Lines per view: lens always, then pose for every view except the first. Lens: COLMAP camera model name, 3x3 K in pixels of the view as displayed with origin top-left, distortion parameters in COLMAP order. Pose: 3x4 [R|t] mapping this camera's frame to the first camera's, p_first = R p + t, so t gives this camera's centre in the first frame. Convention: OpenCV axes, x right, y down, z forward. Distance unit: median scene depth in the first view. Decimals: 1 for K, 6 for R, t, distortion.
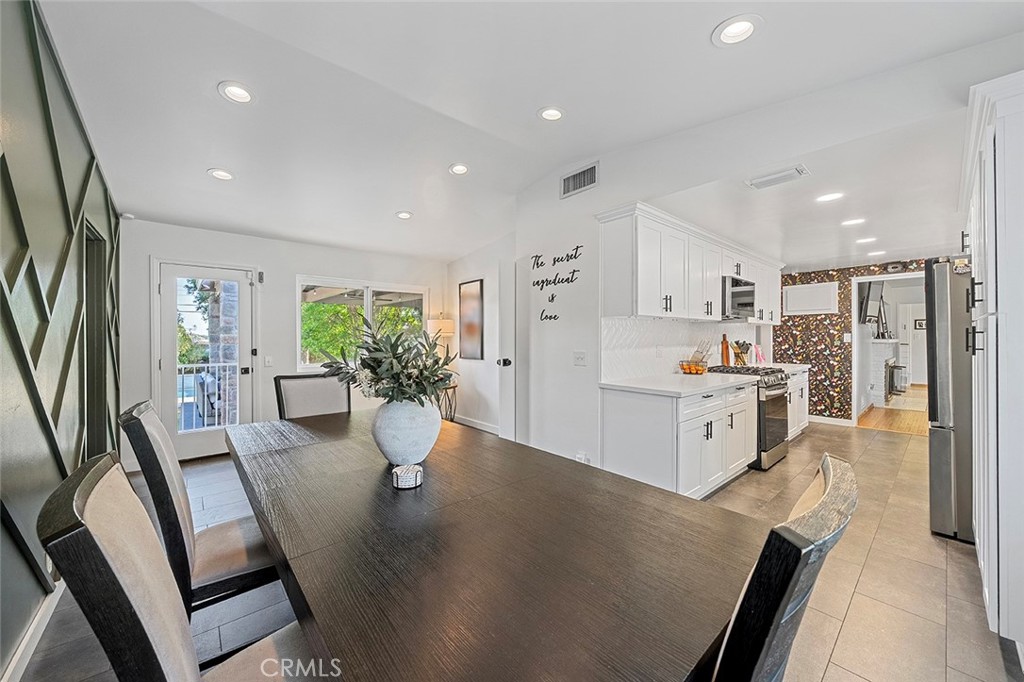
lens RADIAL K [[375.6, 0, 512.9], [0, 375.6, 337.6], [0, 0, 1]] dist [-0.001595, -0.000223]
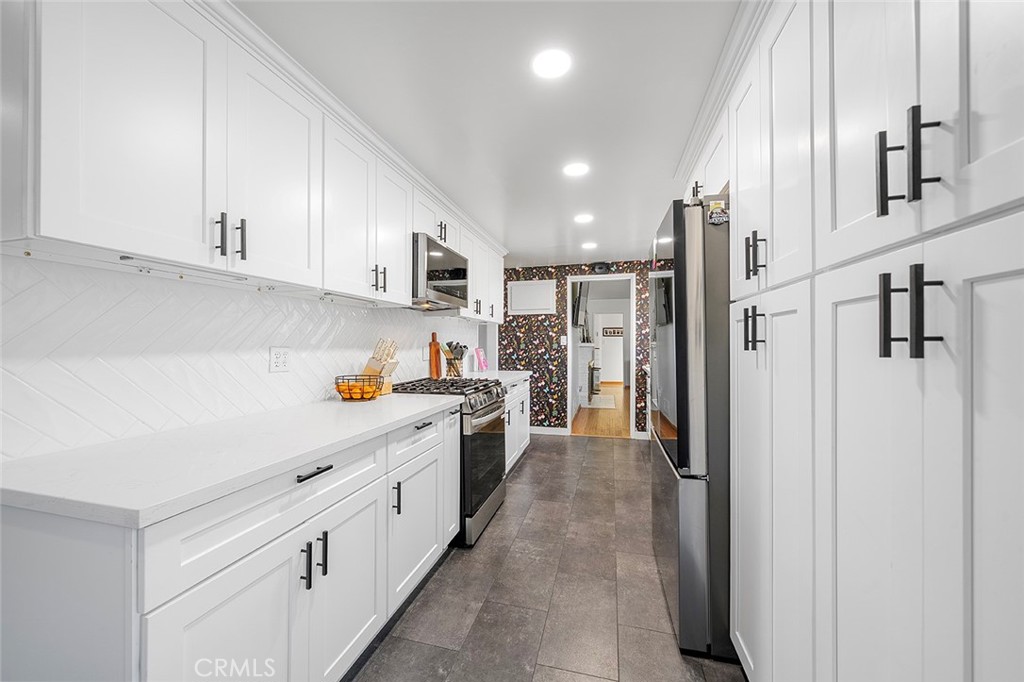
lens RADIAL K [[379.8, 0, 506.9], [0, 379.8, 340.4], [0, 0, 1]] dist [-0.000628, -0.000098]
pose [[0.828876, 0.007560, 0.559382, 0.317215], [-0.001440, 0.999934, -0.011380, 0.014899], [-0.559431, 0.008628, 0.828832, 0.380592]]
